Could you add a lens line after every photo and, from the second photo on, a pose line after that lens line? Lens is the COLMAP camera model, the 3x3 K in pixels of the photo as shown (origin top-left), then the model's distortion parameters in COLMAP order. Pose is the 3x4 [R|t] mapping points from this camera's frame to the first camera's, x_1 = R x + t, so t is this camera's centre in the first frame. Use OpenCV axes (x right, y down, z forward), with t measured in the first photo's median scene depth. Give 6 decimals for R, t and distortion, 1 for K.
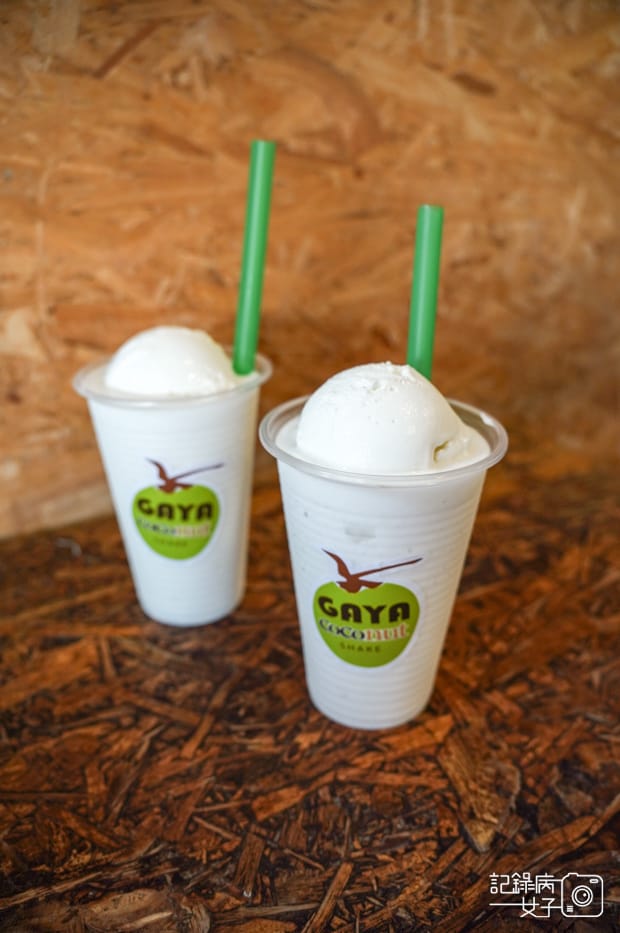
lens RADIAL K [[723.3, 0, 310.0], [0, 723.3, 466.5], [0, 0, 1]] dist [-0.095153, 0.005260]
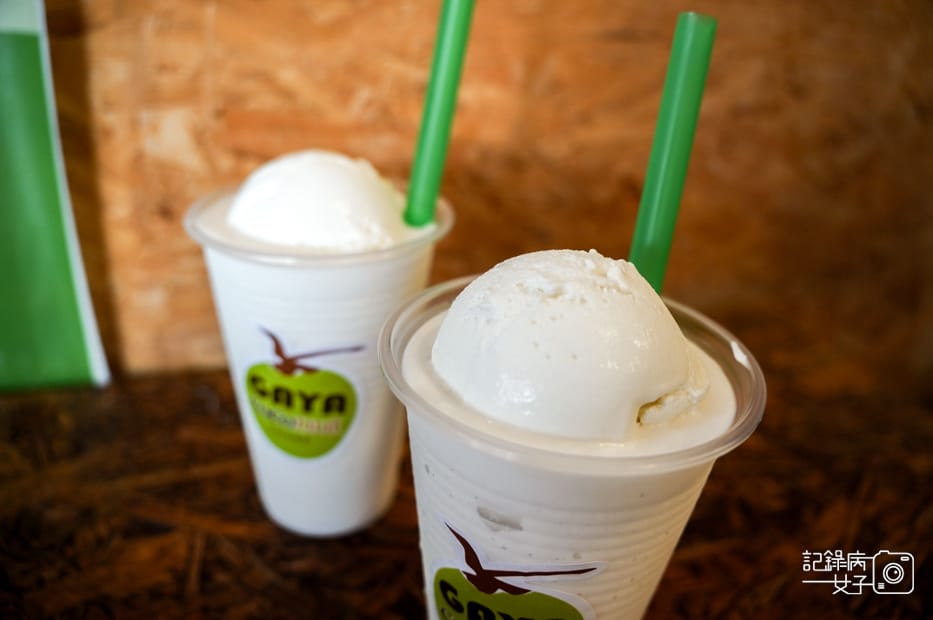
lens RADIAL K [[723.3, 0, 466.7], [0, 723.3, 300.0], [0, 0, 1]] dist [-0.095153, 0.005260]
pose [[0.979929, 0.141561, -0.140355, 0.074052], [-0.139573, 0.989922, 0.023959, -0.078399], [0.142333, -0.003888, 0.989811, 0.274298]]
